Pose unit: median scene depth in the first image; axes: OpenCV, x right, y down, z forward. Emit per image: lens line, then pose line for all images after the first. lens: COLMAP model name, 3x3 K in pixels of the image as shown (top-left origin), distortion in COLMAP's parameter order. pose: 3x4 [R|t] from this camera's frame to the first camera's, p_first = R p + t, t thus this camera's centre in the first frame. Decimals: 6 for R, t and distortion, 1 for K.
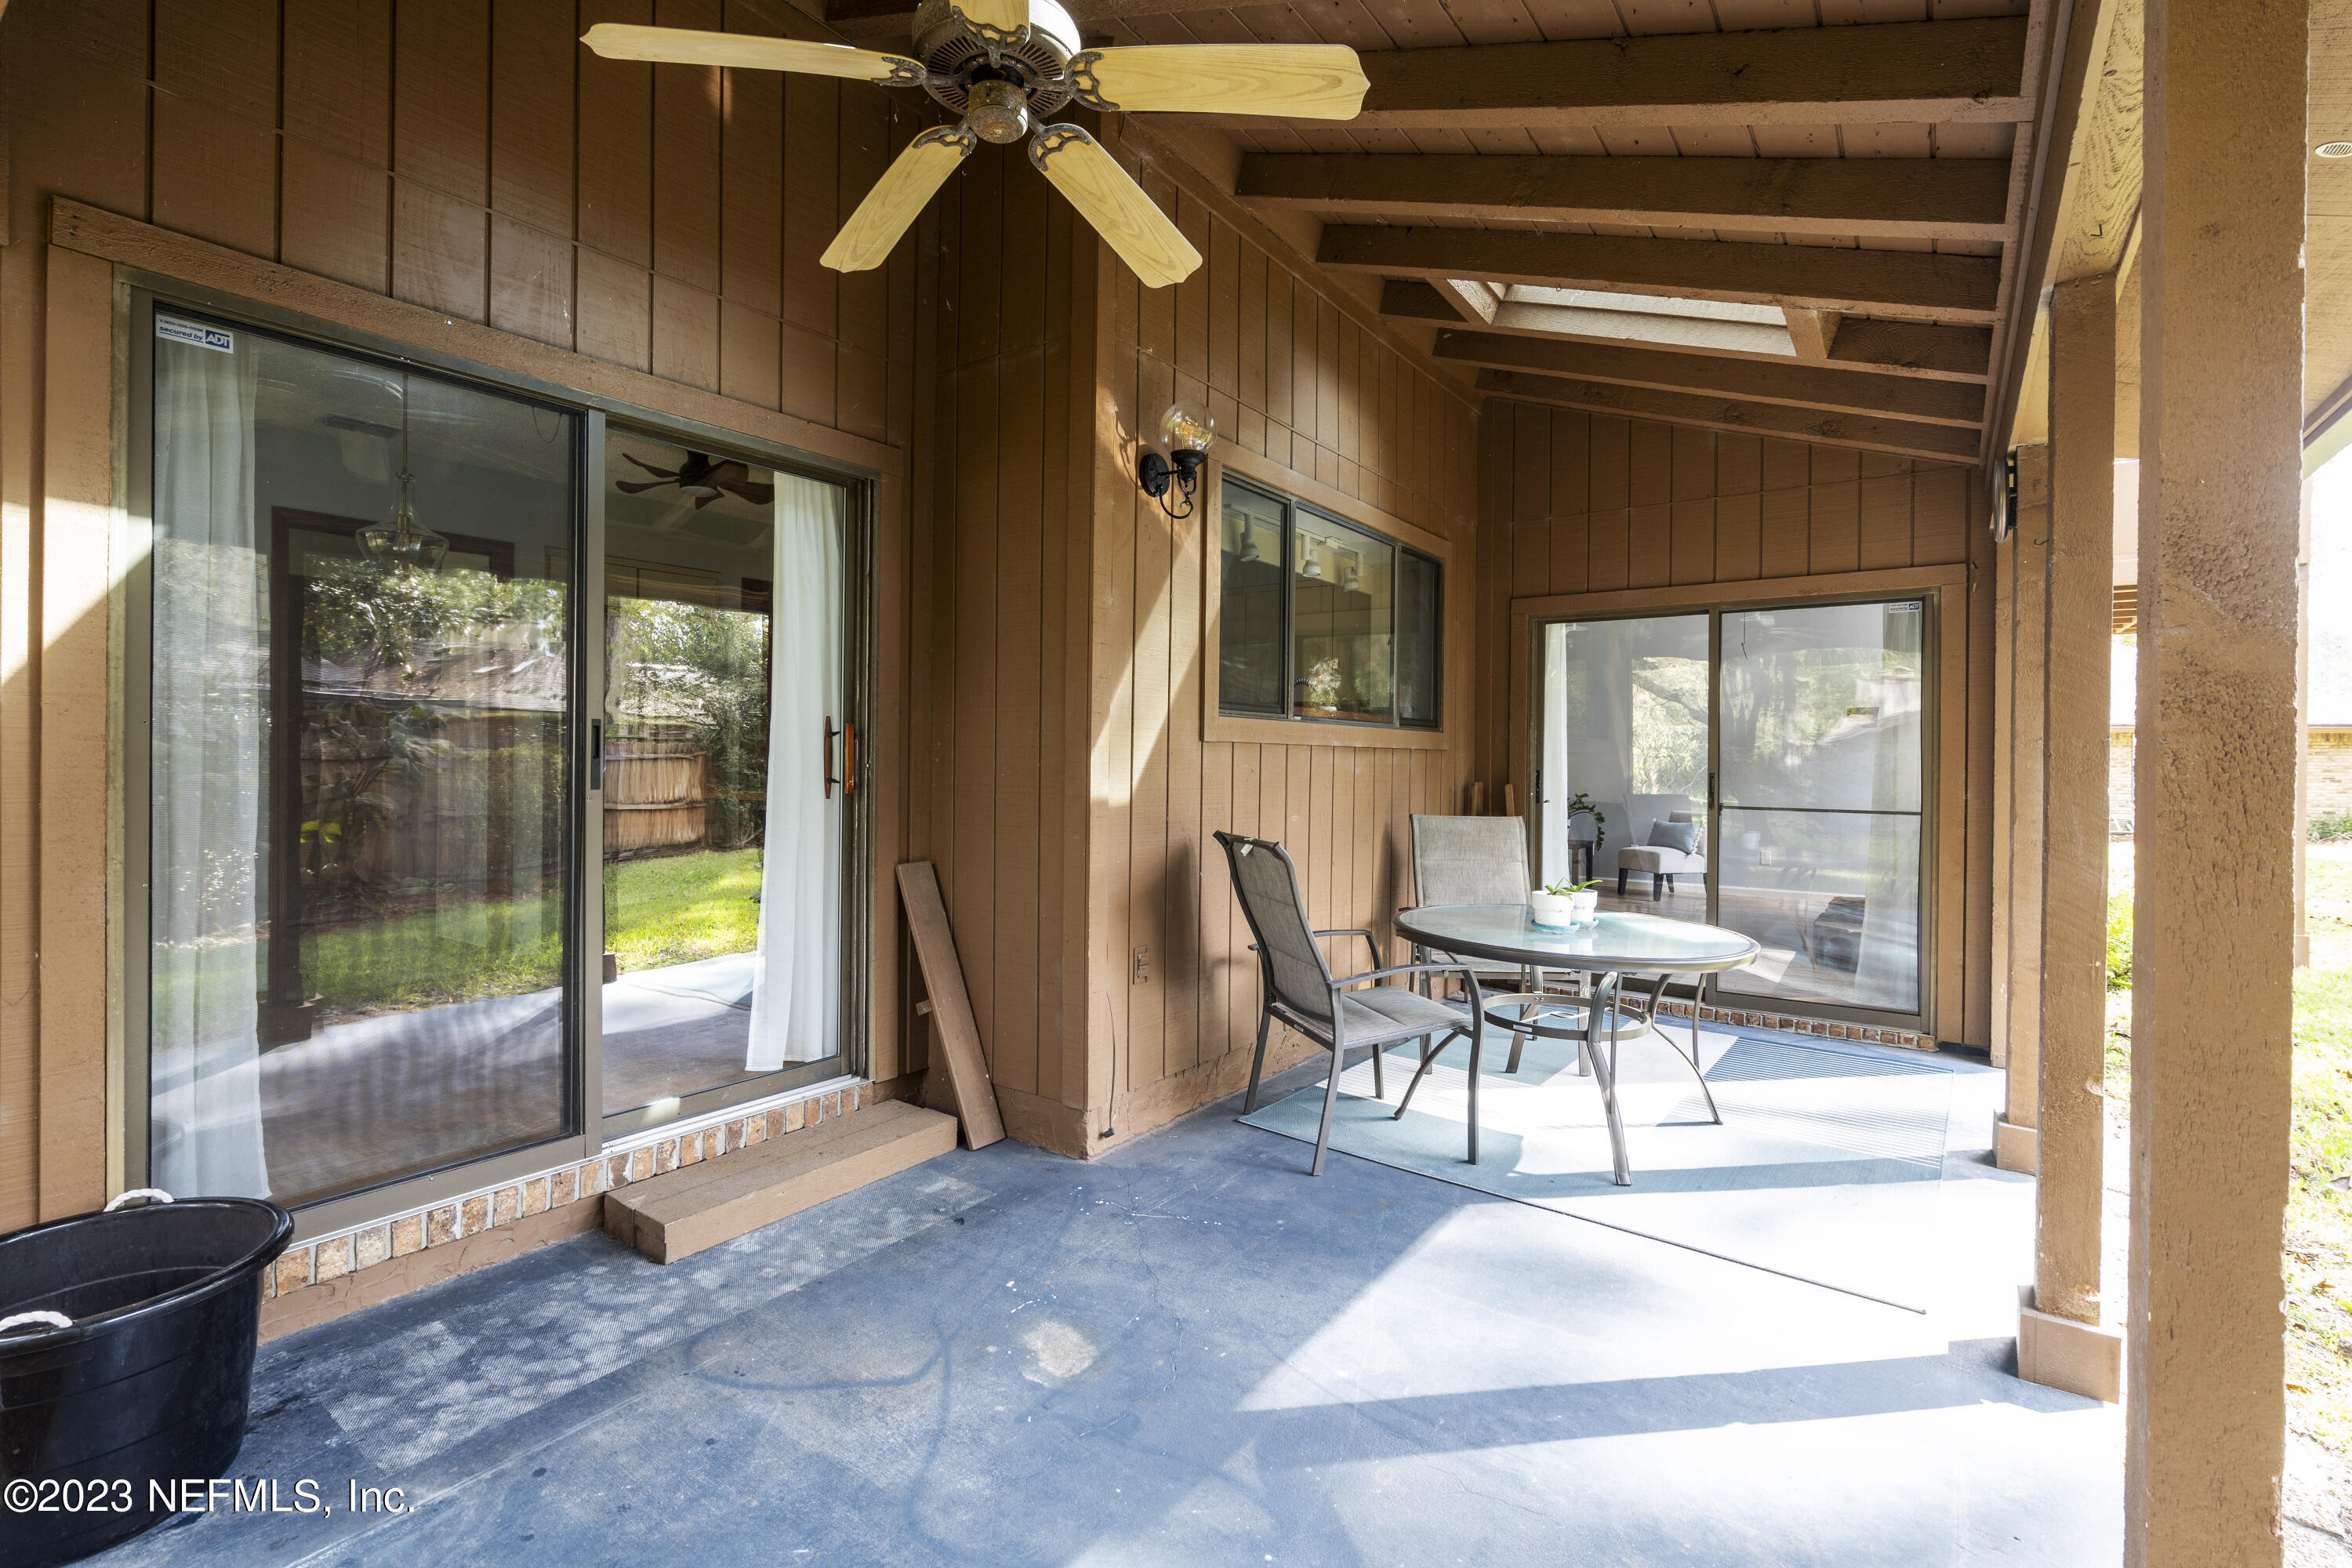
lens RADIAL K [[1072.6, 0, 1169.1], [0, 1072.6, 779.6], [0, 0, 1]] dist [-0.000648, 0.000195]
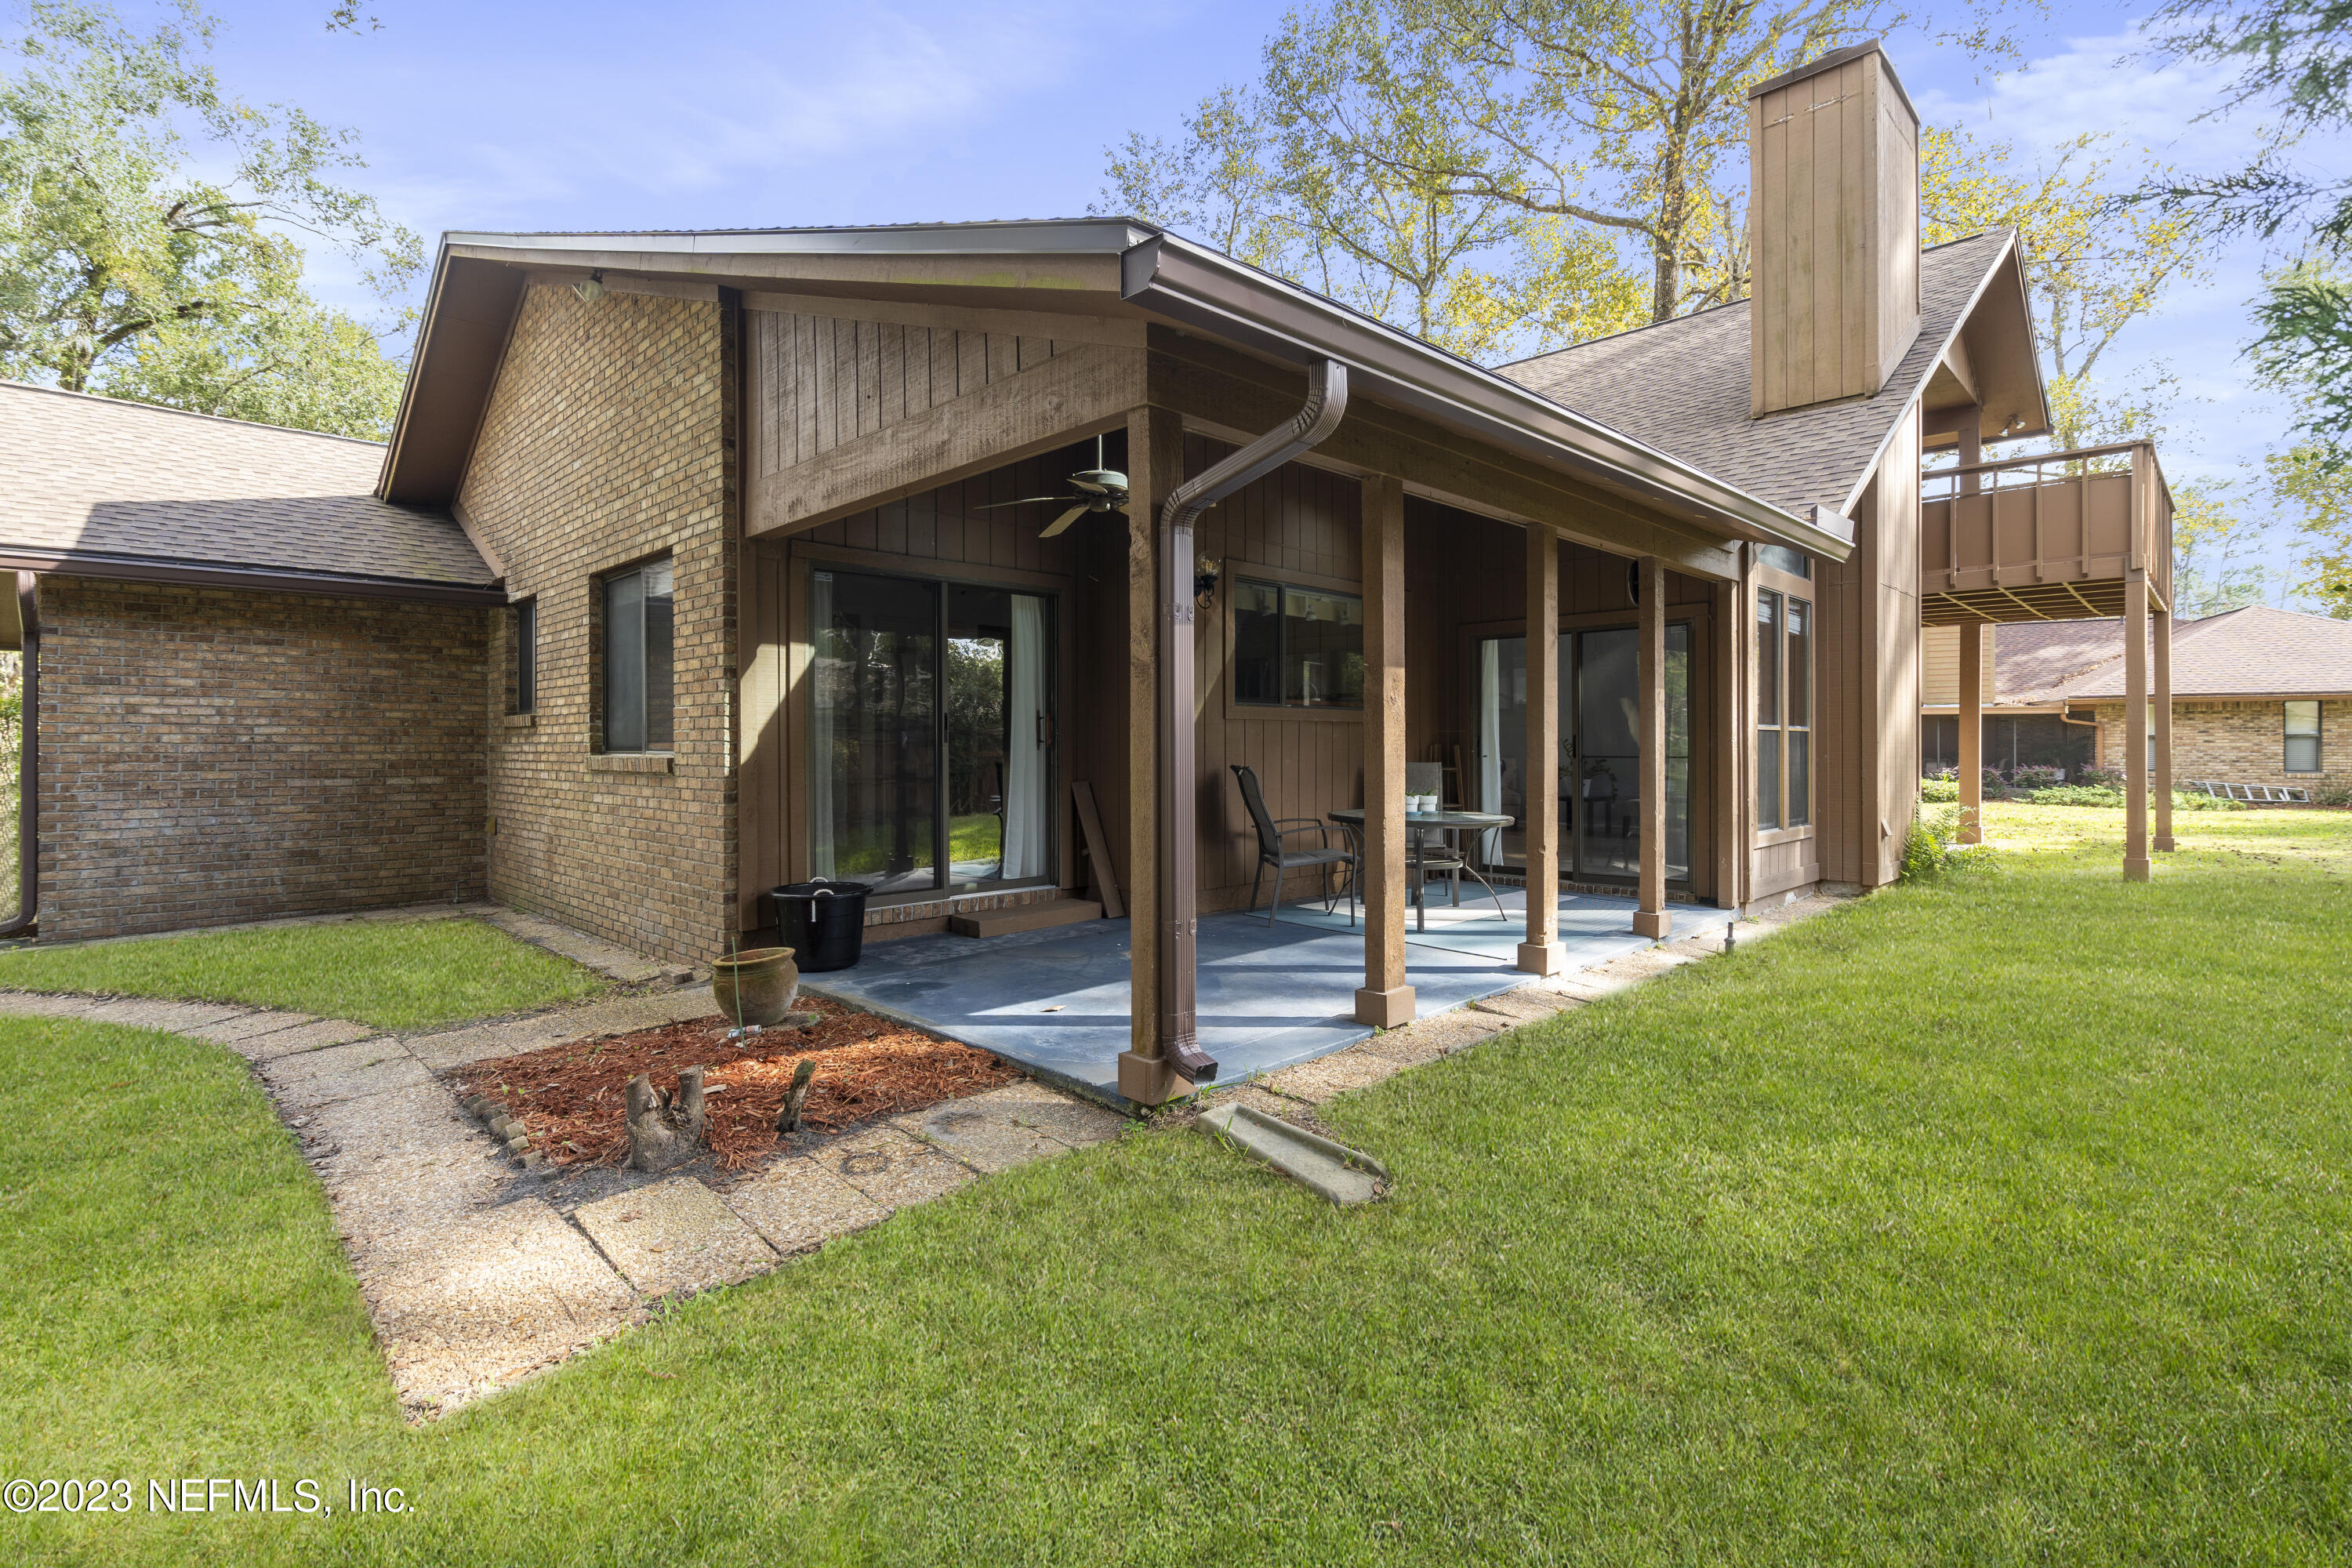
lens RADIAL K [[1072.6, 0, 1172.2], [0, 1072.6, 769.2], [0, 0, 1]] dist [-0.000648, 0.000195]
pose [[0.987430, -0.015303, -0.157317, 0.256543], [0.014373, 0.999872, -0.007046, 0.072154], [0.157405, 0.004697, 0.987523, -0.983834]]
